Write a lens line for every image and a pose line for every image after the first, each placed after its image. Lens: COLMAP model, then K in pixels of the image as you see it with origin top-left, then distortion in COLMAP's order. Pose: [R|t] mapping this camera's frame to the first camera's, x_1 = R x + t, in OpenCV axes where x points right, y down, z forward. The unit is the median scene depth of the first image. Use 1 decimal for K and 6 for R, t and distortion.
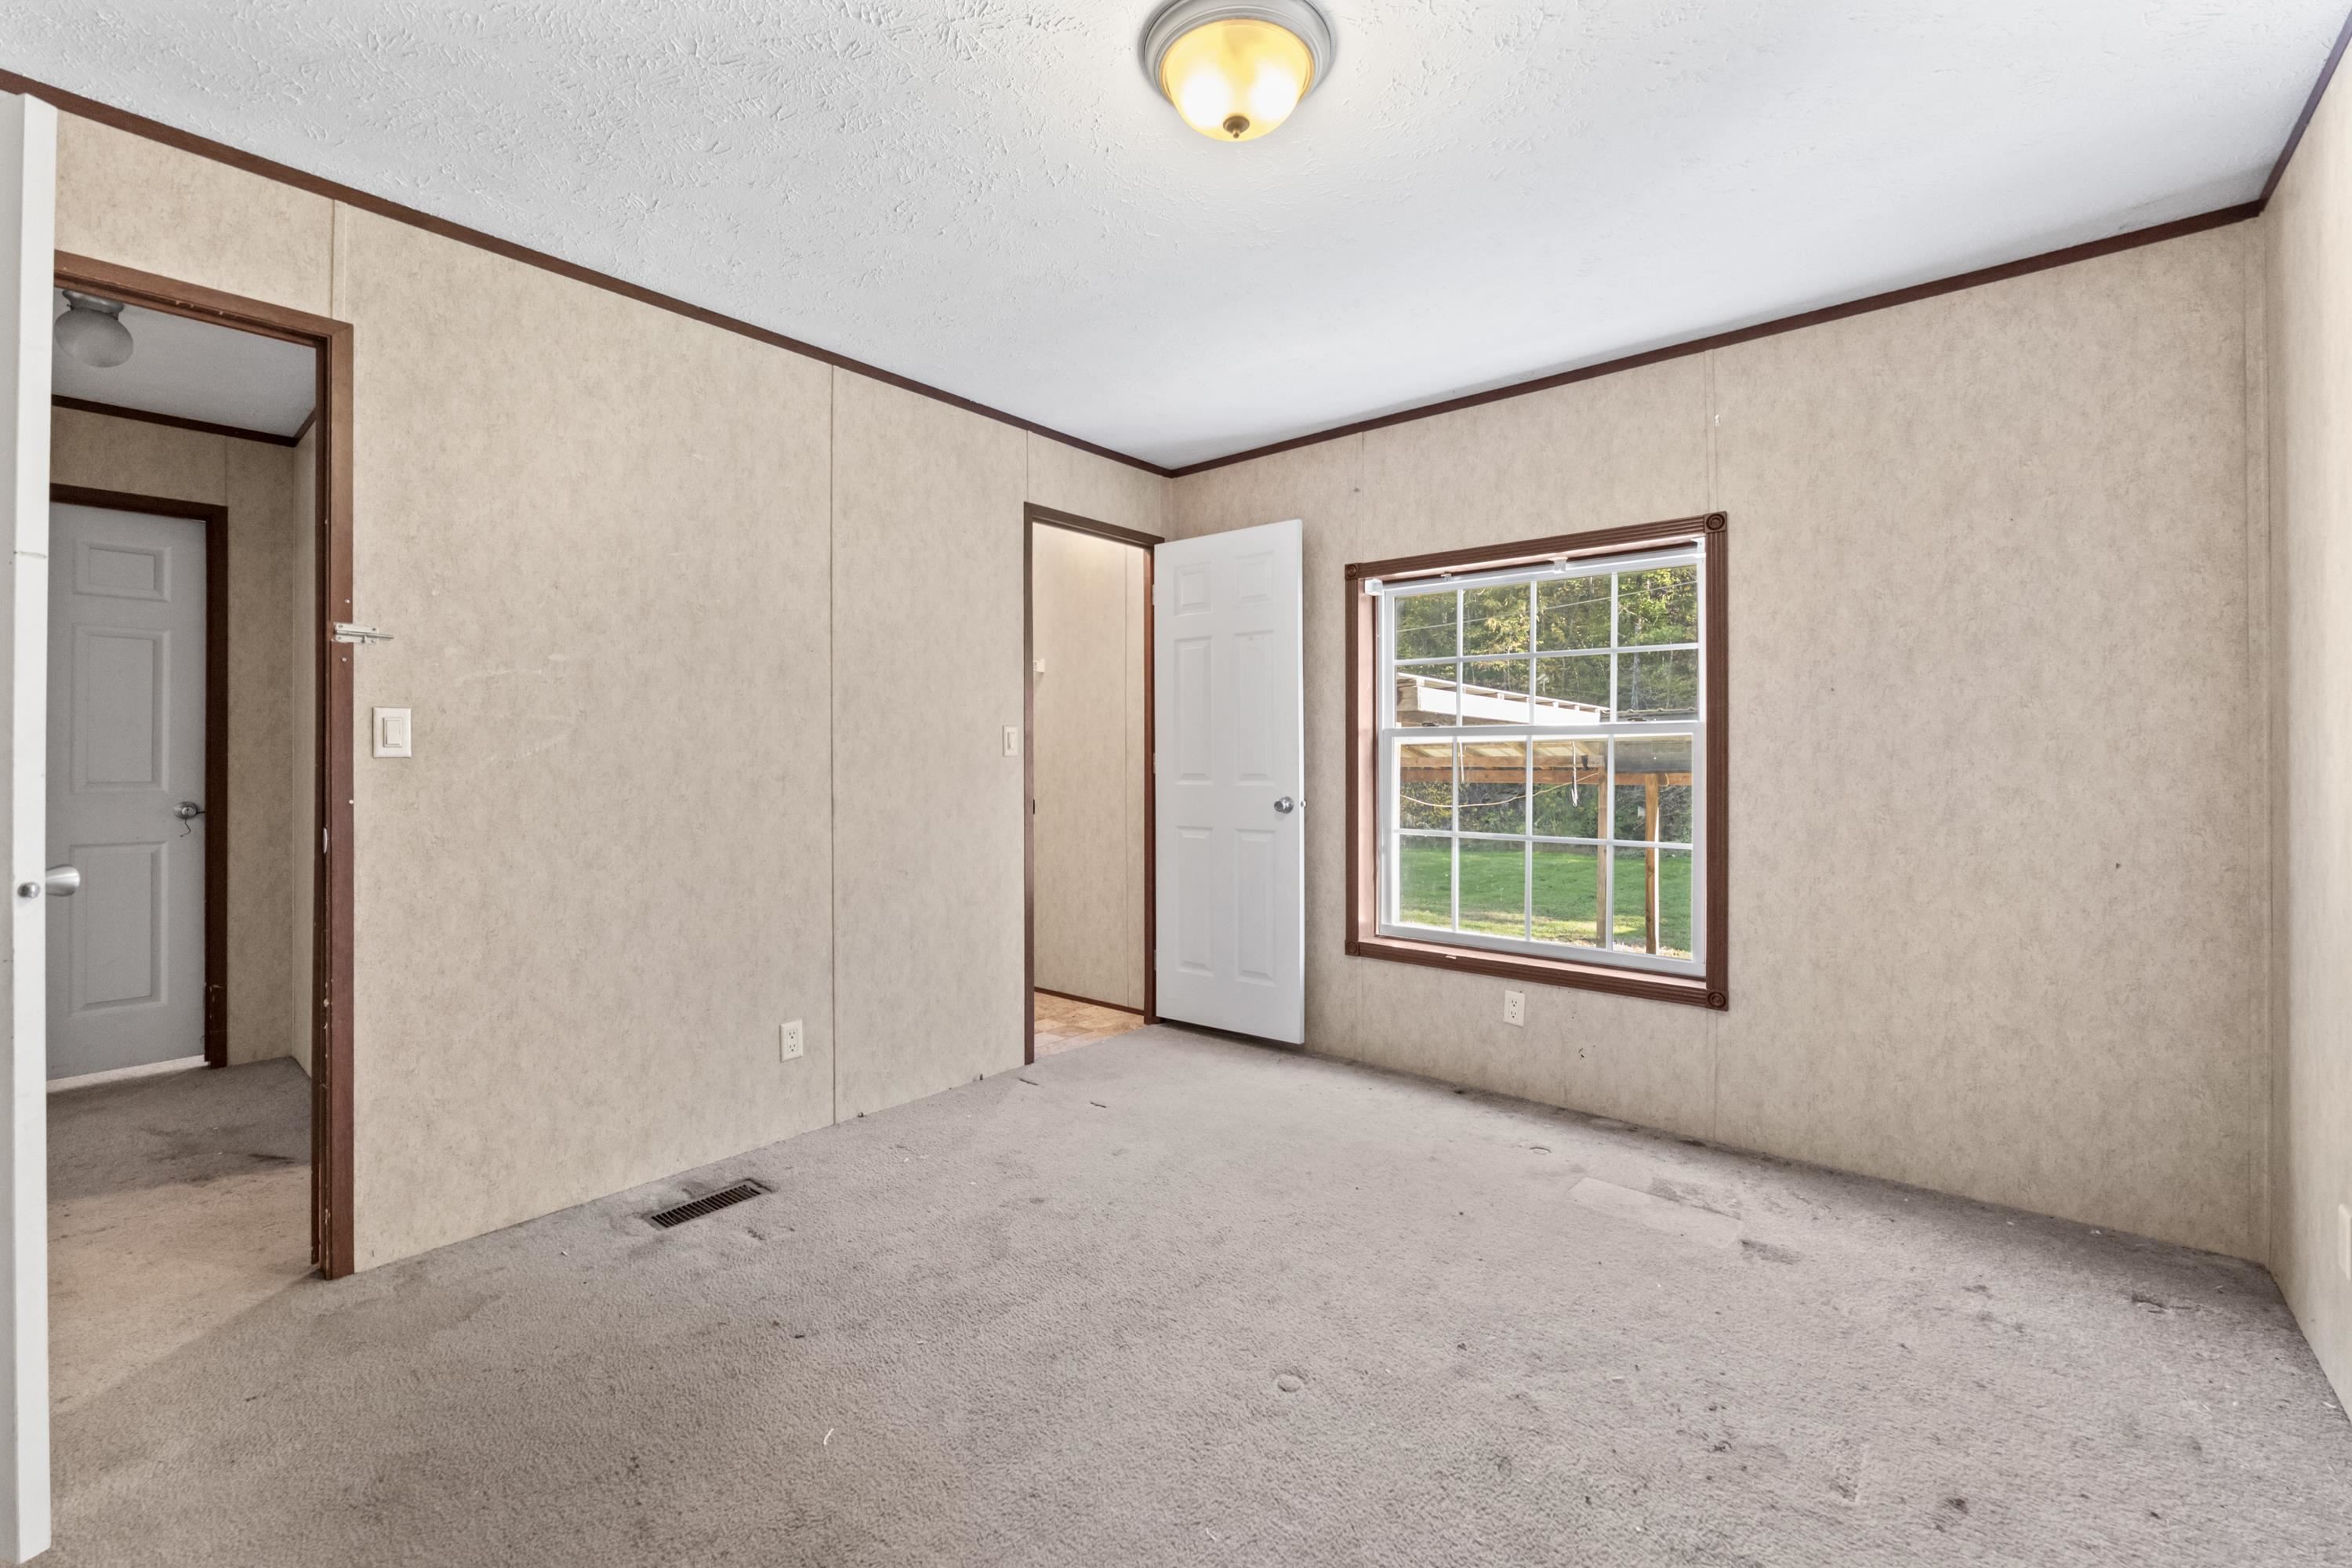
lens RADIAL K [[968.0, 0, 1173.9], [0, 968.0, 770.5], [0, 0, 1]] dist [-0.014385, 0.000877]
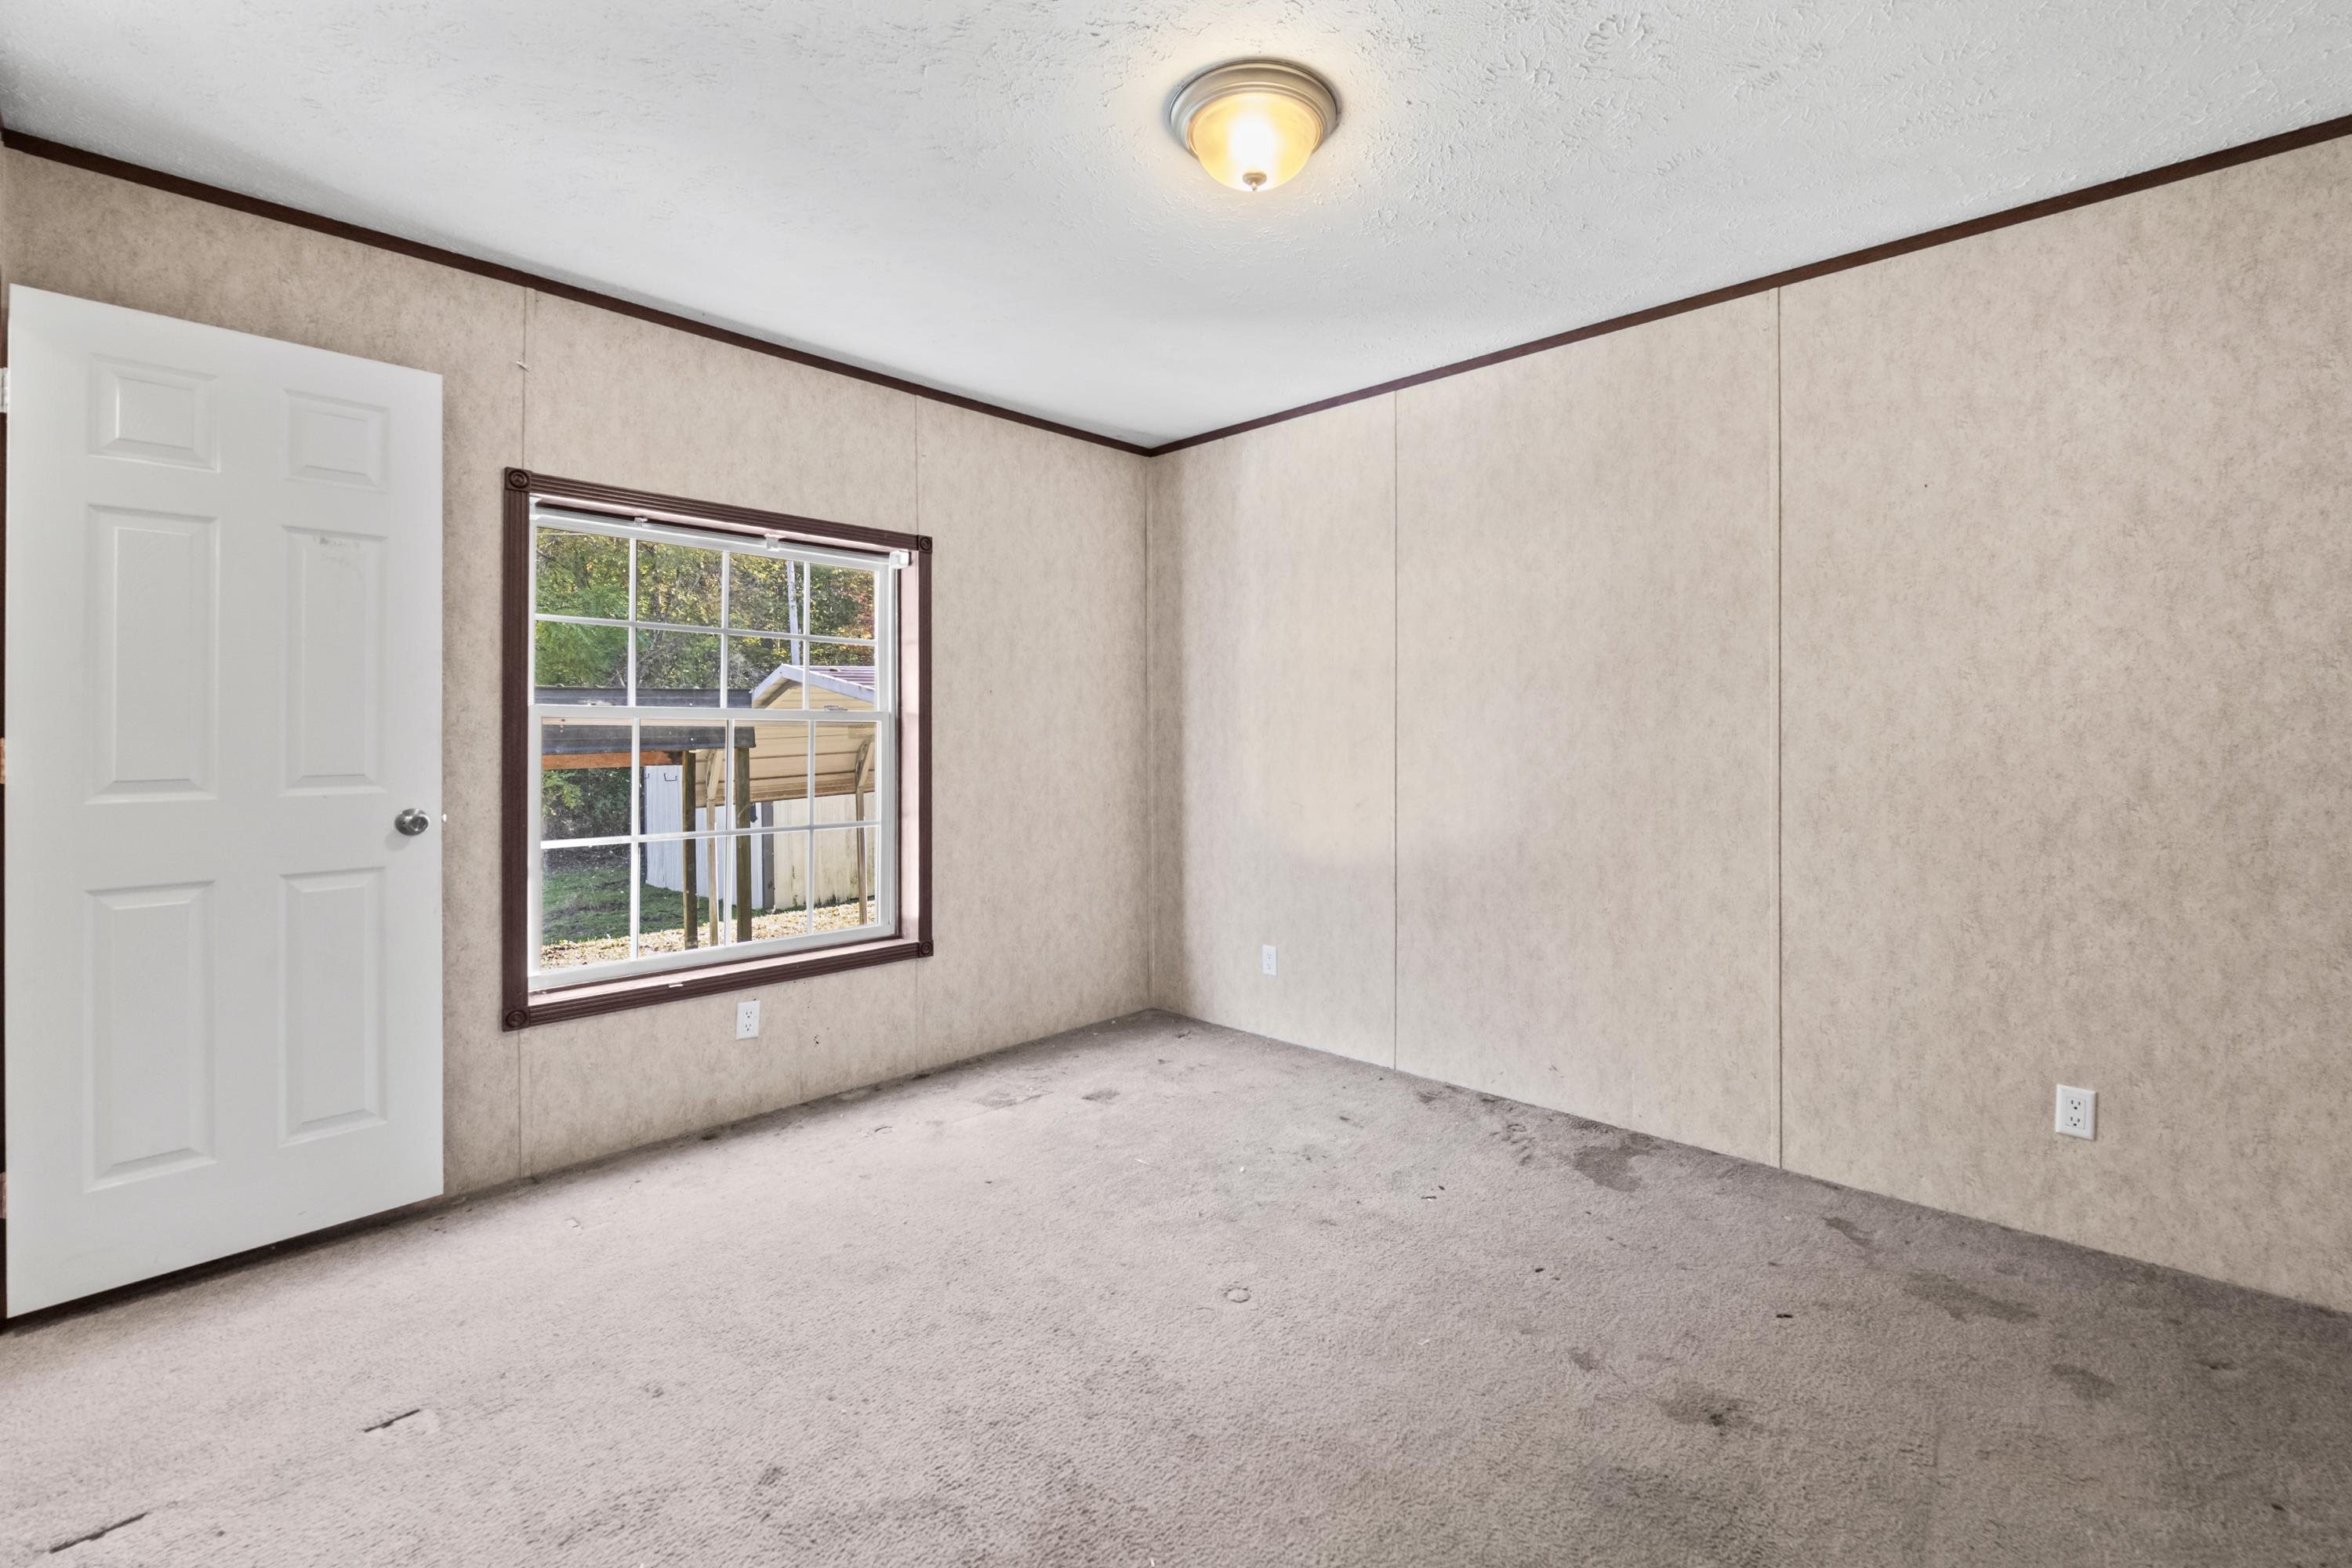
lens RADIAL K [[968.0, 0, 1270.4], [0, 968.0, 733.7], [0, 0, 1]] dist [-0.014385, 0.000877]
pose [[0.036741, 0.000676, 0.999325, -0.567562], [0.010550, 0.999944, -0.001064, -0.018175], [-0.999269, 0.010582, 0.036732, 0.501114]]
